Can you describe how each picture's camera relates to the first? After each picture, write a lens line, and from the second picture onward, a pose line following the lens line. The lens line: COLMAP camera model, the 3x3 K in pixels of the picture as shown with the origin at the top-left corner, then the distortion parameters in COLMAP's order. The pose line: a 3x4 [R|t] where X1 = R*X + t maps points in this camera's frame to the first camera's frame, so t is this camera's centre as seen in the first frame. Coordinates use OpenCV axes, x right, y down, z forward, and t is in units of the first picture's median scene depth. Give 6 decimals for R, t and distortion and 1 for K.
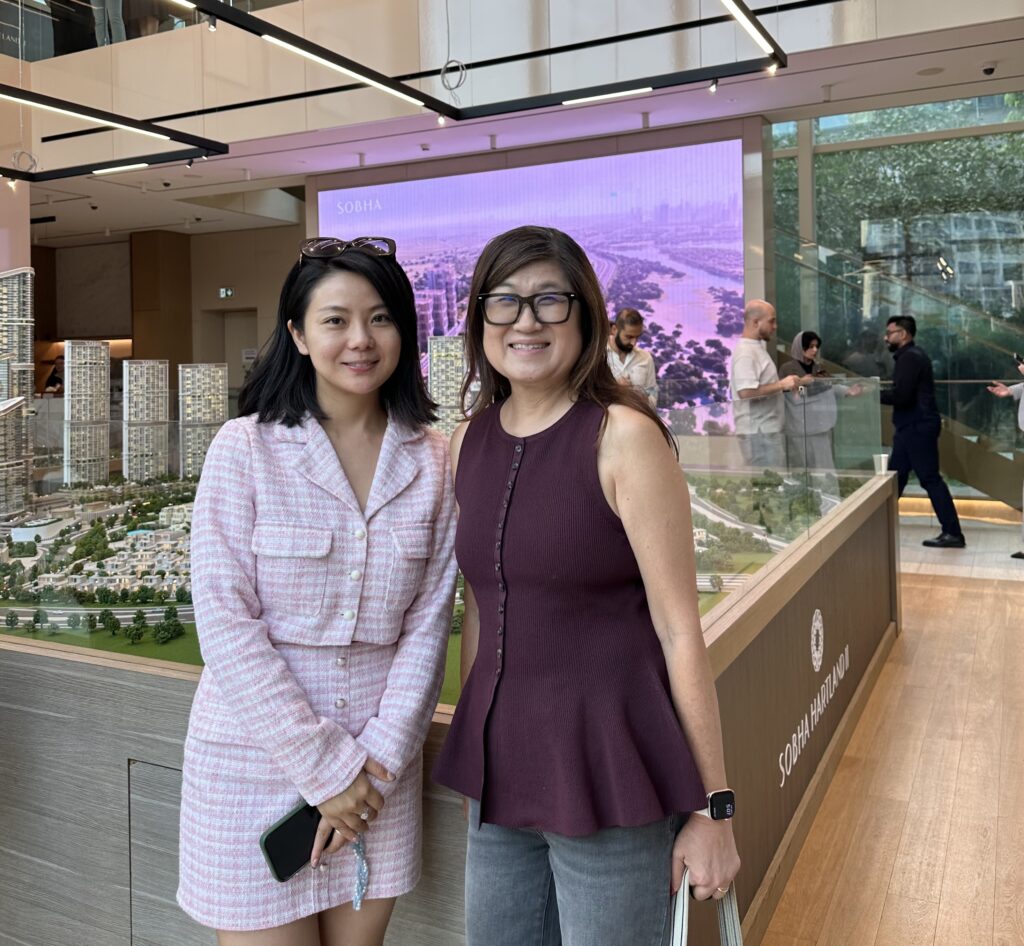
lens RADIAL K [[994.4, 0, 512.0], [0, 994.4, 473.0], [0, 0, 1]] dist [0.002653, -0.108897]
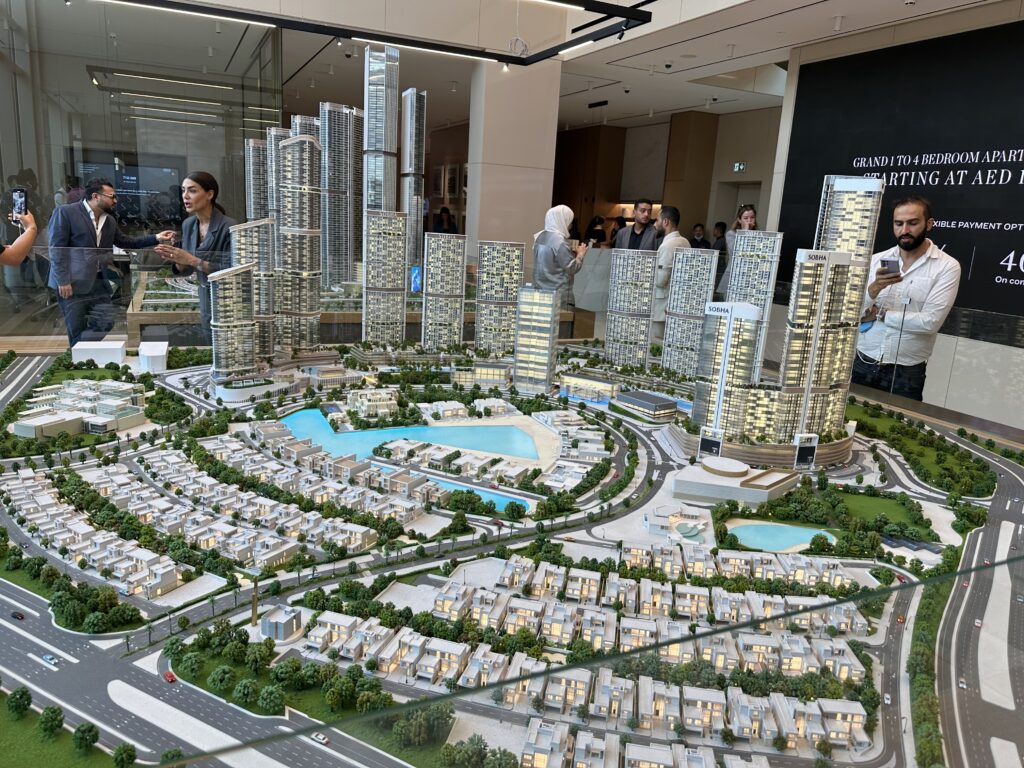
lens RADIAL K [[714.7, 0, 512.0], [0, 714.7, 384.0], [0, 0, 1]] dist [0.095934, 0.000391]
pose [[0.783768, 0.202352, -0.587163, 0.067139], [-0.135612, 0.978379, 0.156156, -0.037210], [0.606067, -0.042764, 0.794264, 0.188701]]
